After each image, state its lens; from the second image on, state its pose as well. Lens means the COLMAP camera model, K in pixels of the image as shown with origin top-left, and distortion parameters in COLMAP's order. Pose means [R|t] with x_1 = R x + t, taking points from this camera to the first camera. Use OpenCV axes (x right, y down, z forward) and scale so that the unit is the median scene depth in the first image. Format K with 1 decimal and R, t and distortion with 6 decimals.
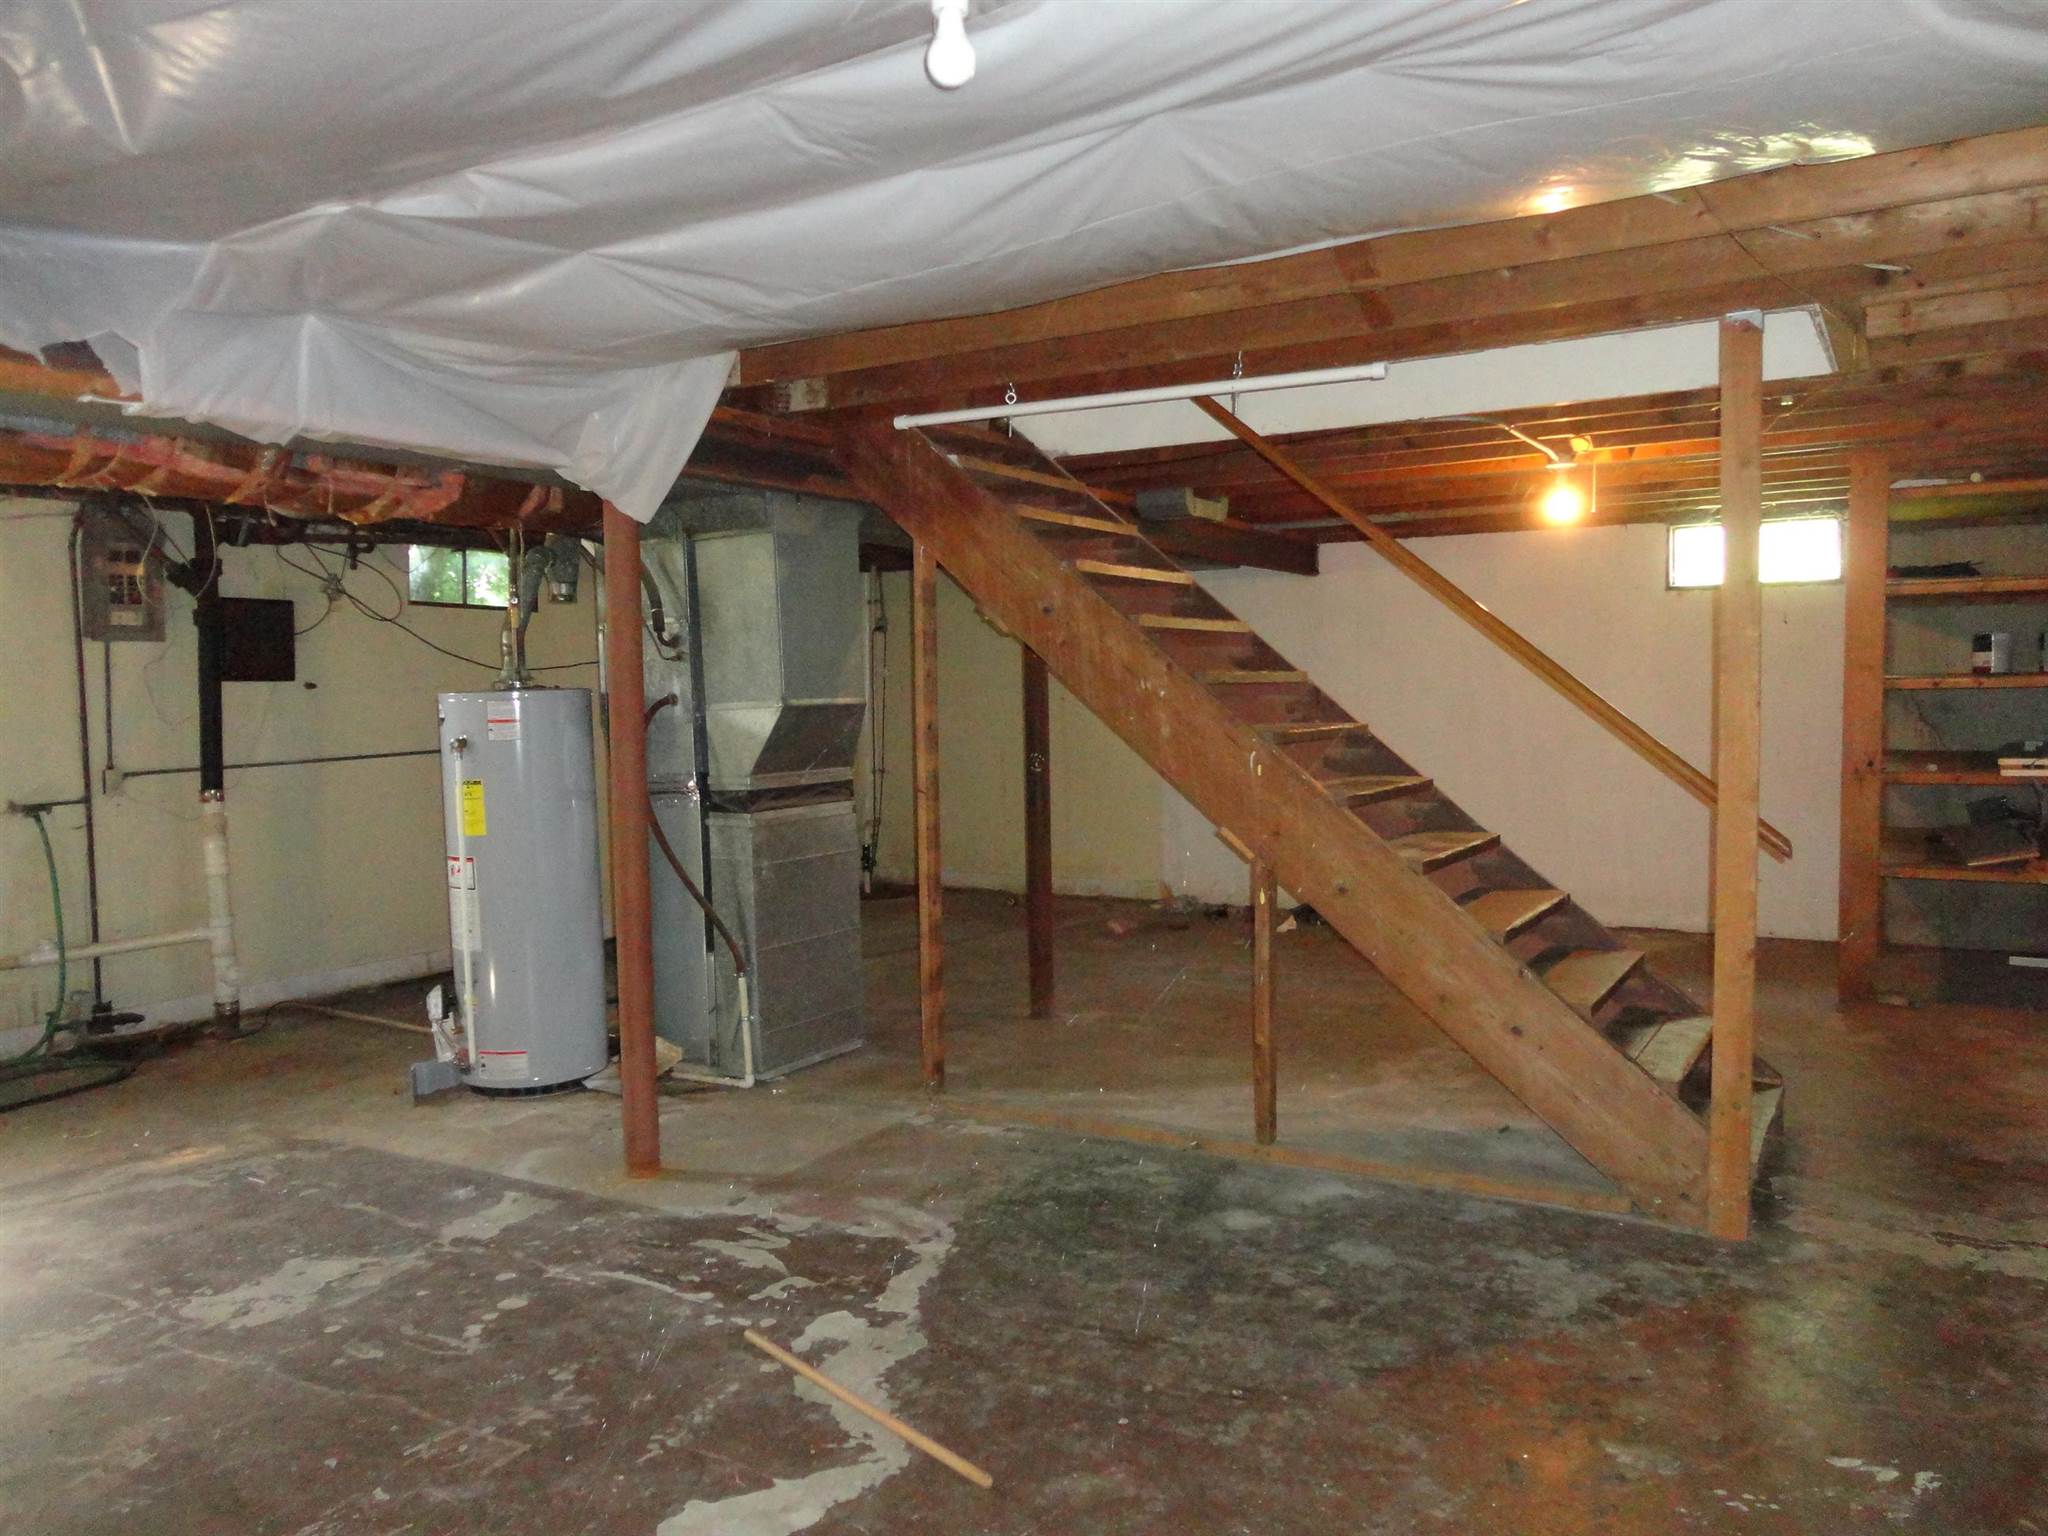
lens RADIAL K [[1497.7, 0, 1037.2], [0, 1497.7, 773.0], [0, 0, 1]] dist [-0.006432, 0.002337]
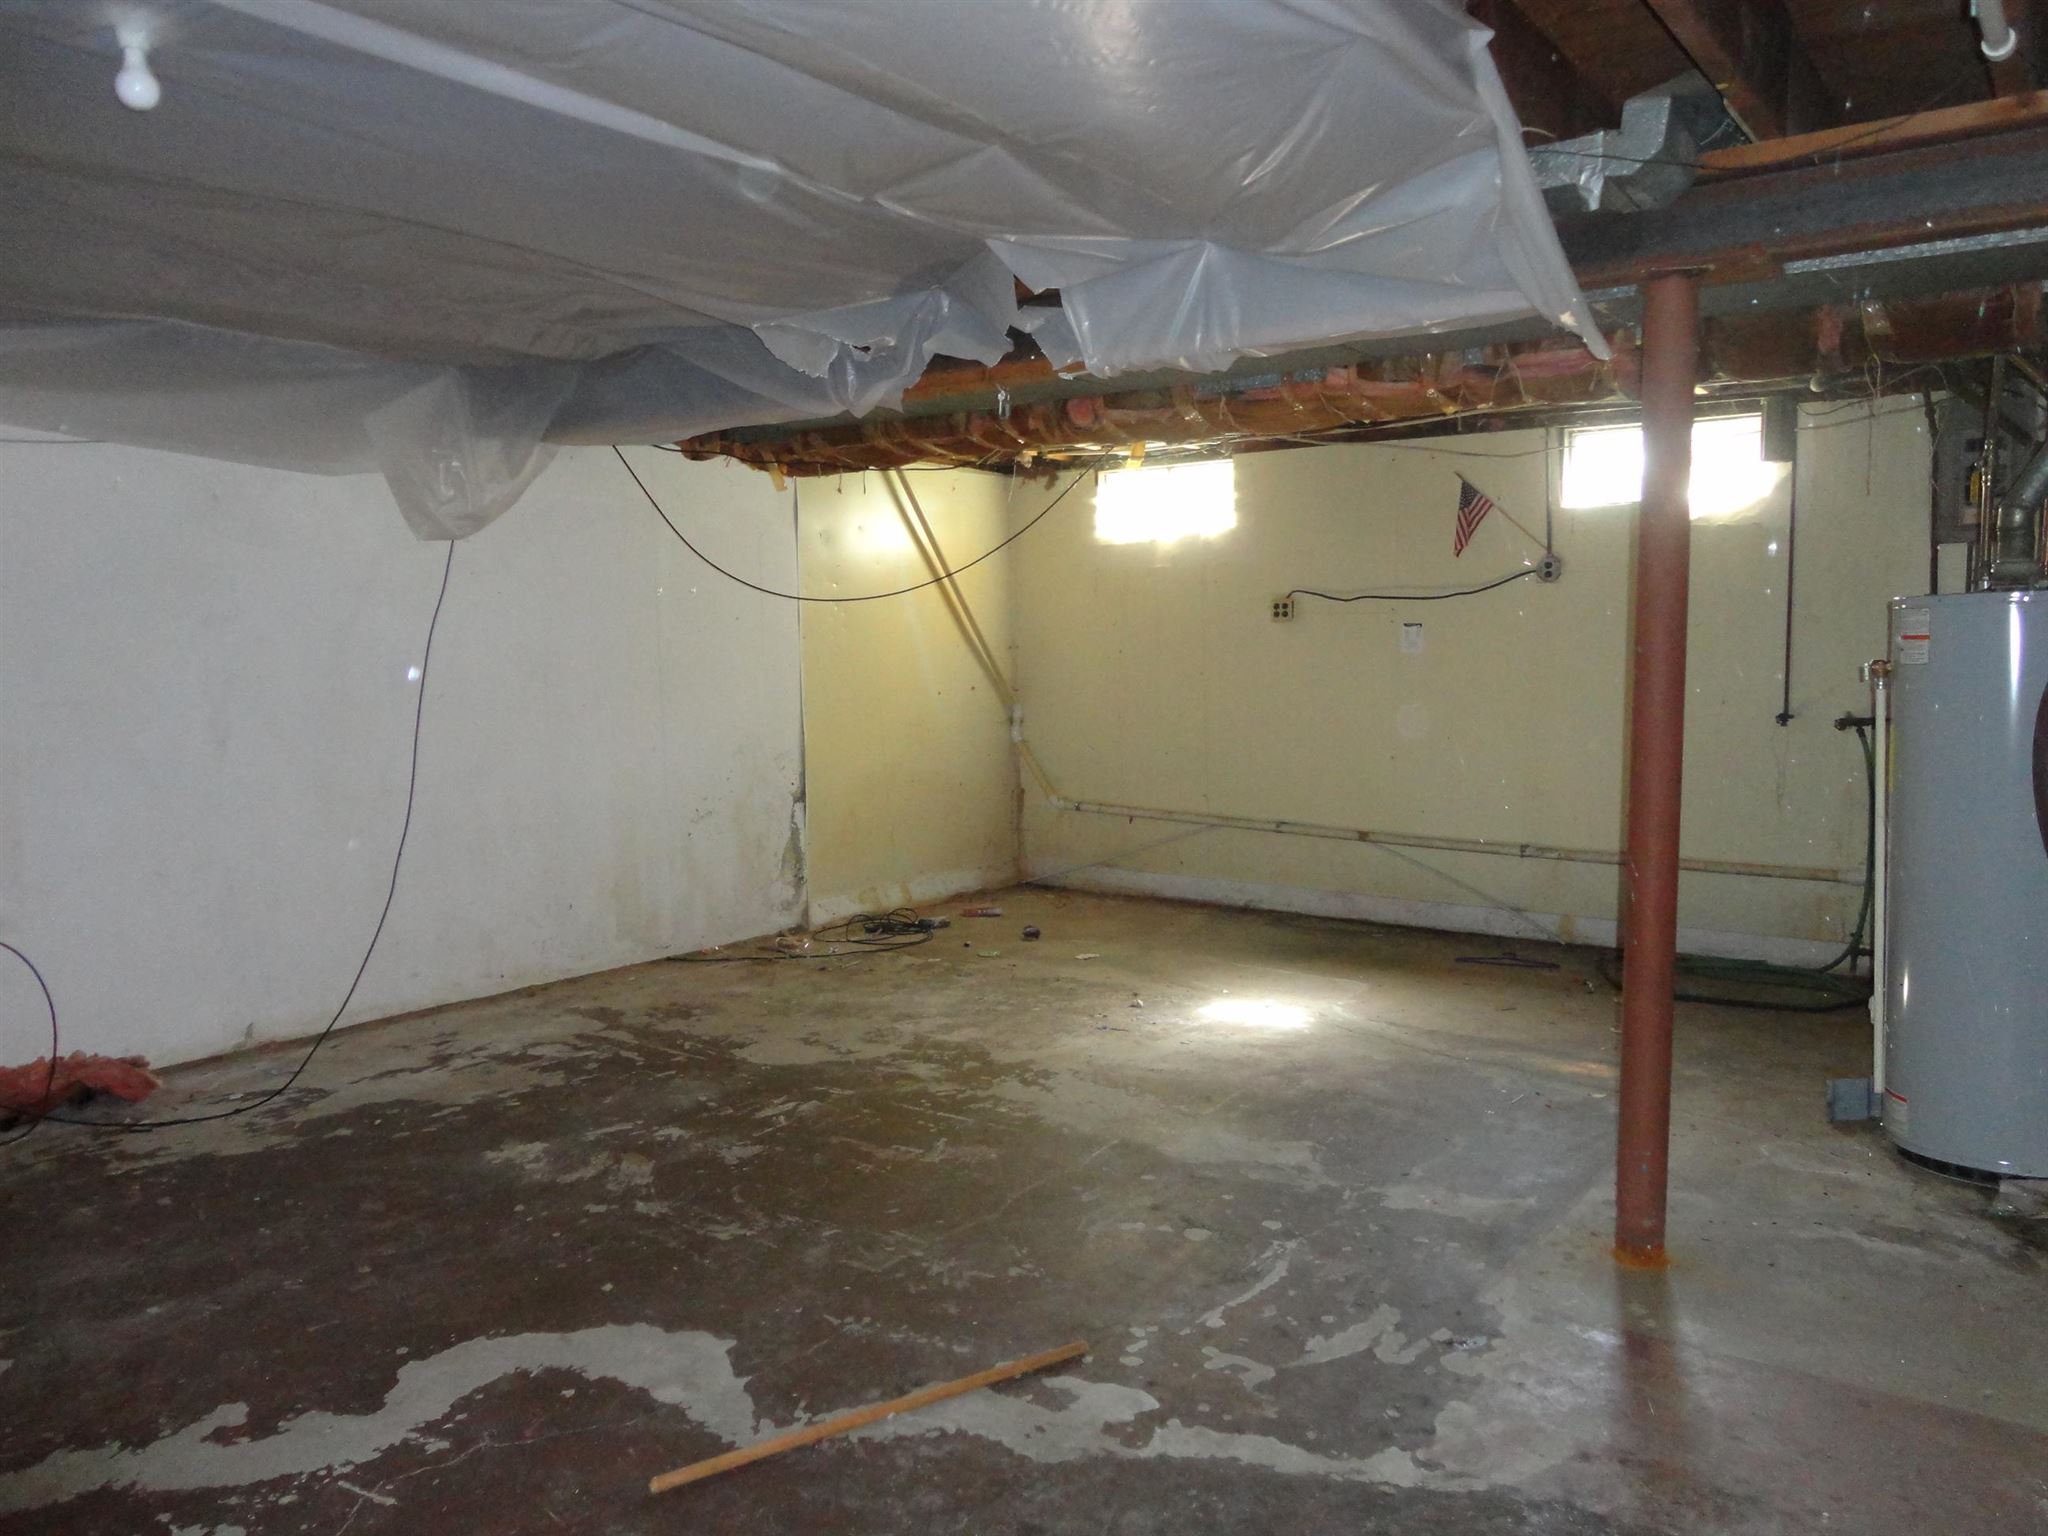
lens RADIAL K [[1497.7, 0, 1039.6], [0, 1497.7, 762.9], [0, 0, 1]] dist [-0.006432, 0.002337]
pose [[-0.095391, 0.095404, -0.990858, 0.591956], [-0.043335, 0.994055, 0.099884, -0.043707], [0.994496, 0.052467, -0.090689, 0.960345]]
